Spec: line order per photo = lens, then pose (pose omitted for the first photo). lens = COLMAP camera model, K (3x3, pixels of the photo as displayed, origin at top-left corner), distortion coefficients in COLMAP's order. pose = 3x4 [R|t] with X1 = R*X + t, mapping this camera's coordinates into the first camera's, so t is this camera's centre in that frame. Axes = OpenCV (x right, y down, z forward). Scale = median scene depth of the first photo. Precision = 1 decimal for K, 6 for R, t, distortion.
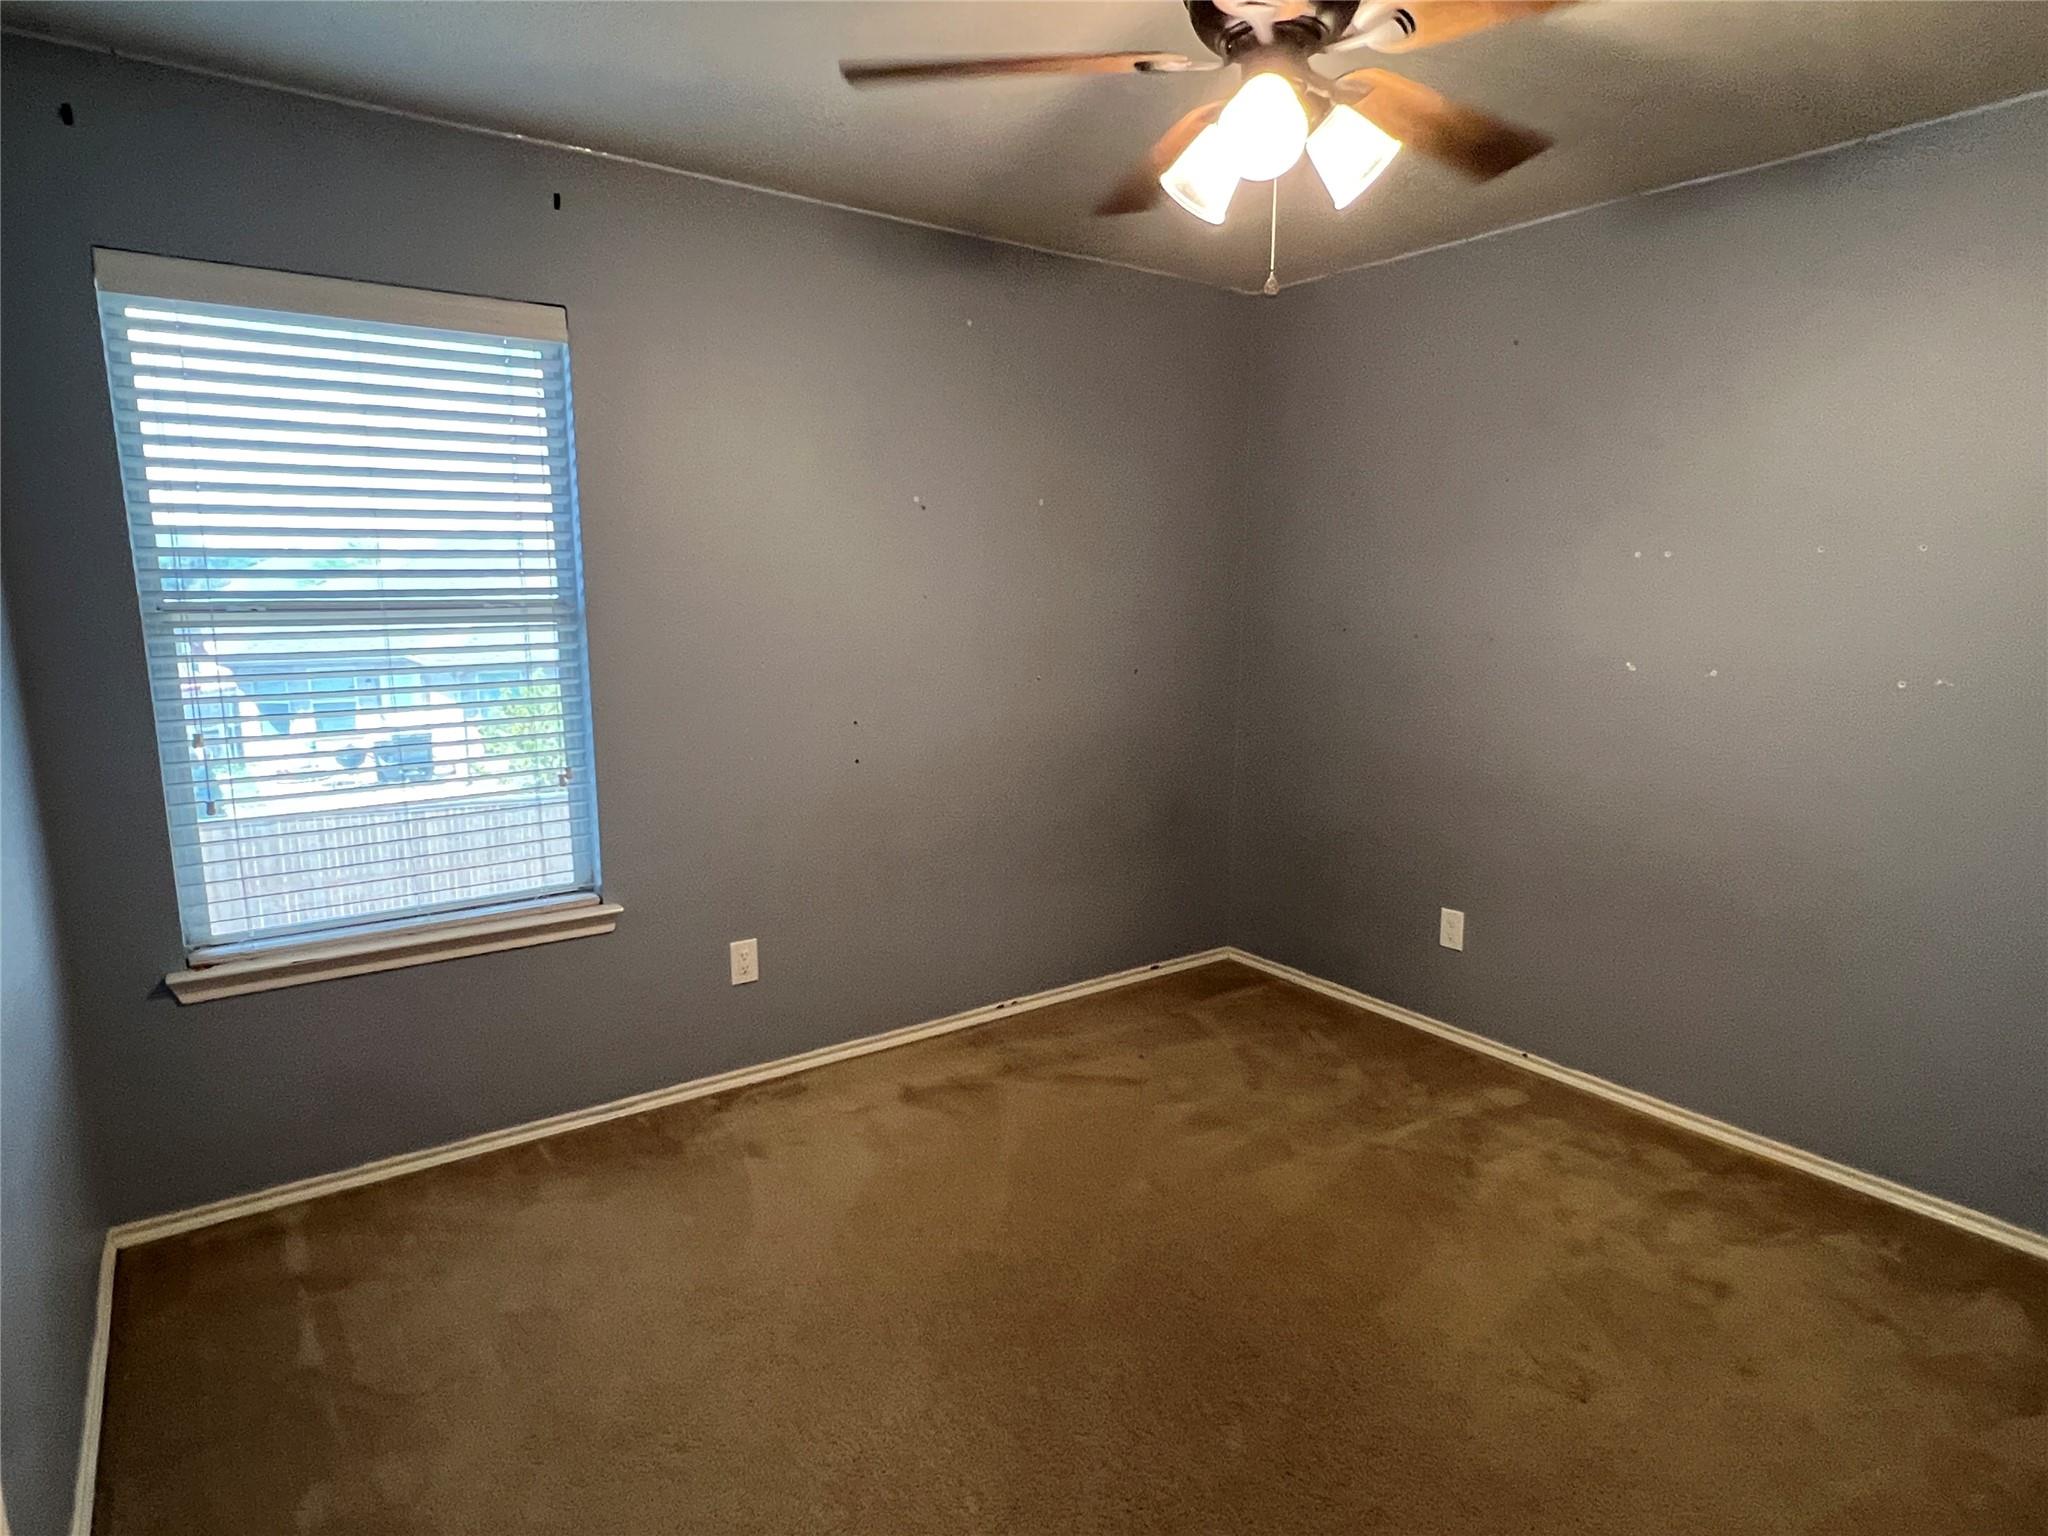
lens RADIAL K [[1155.7, 0, 1020.3], [0, 1155.7, 754.7], [0, 0, 1]] dist [-0.005750, 0.001505]
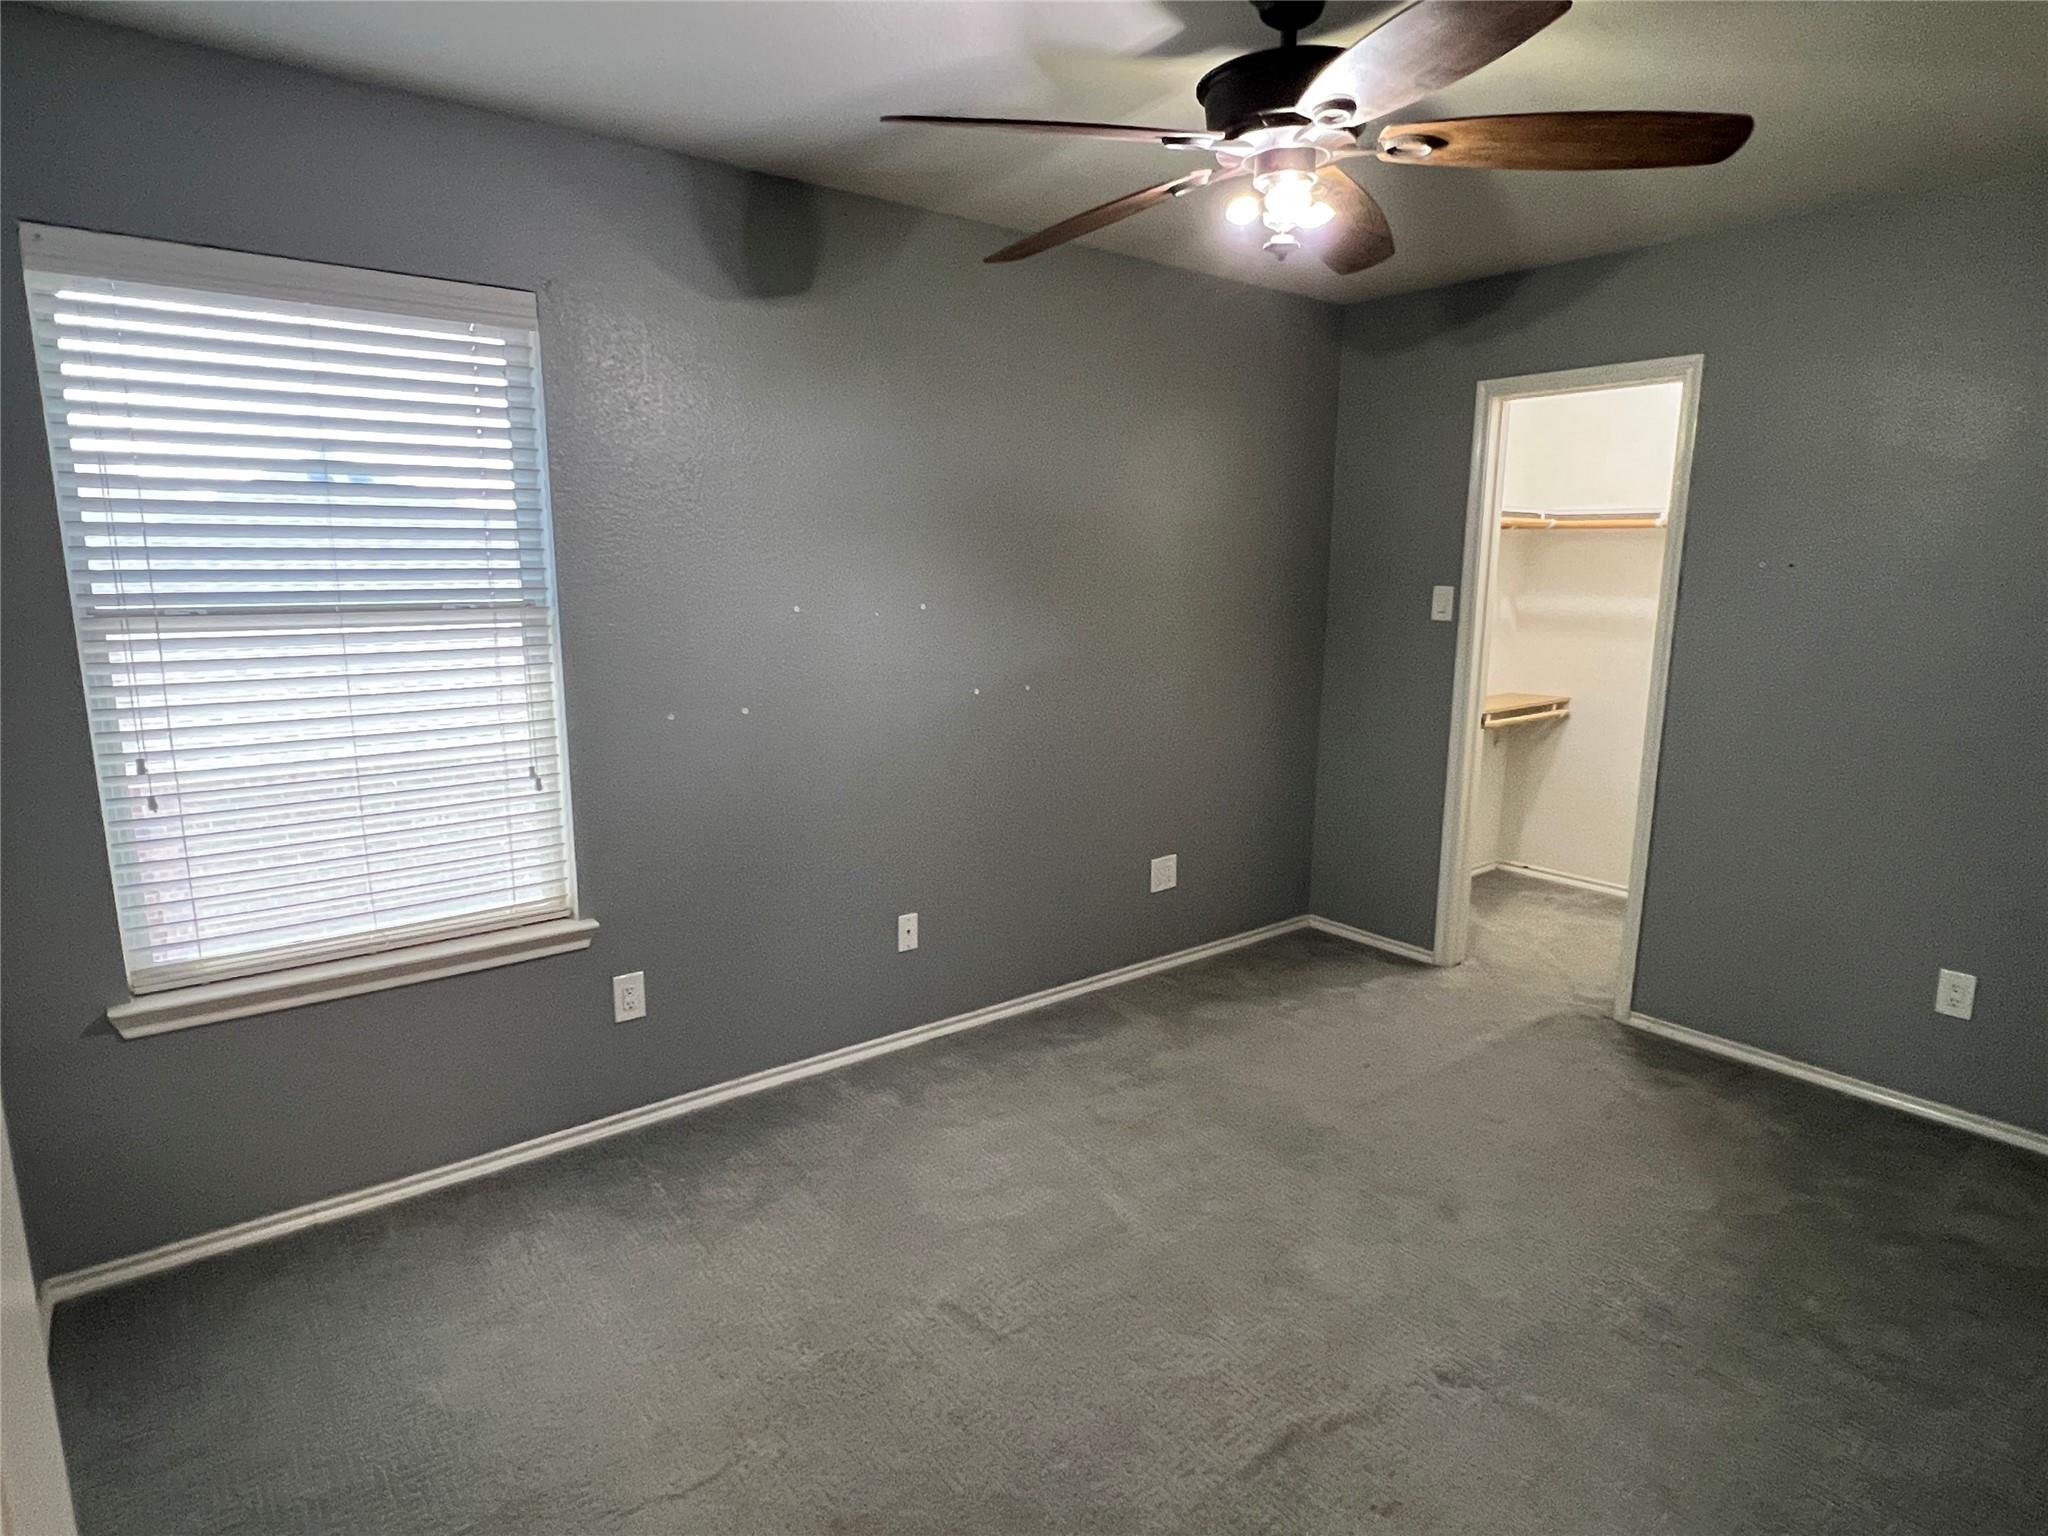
lens RADIAL K [[1239.1, 0, 1026.1], [0, 1239.1, 784.8], [0, 0, 1]] dist [0.004054, -0.001257]
pose [[0.996152, -0.022980, 0.084573, -0.085405], [0.021556, 0.999611, 0.017718, 0.008865], [-0.084948, -0.015827, 0.996260, -0.060436]]
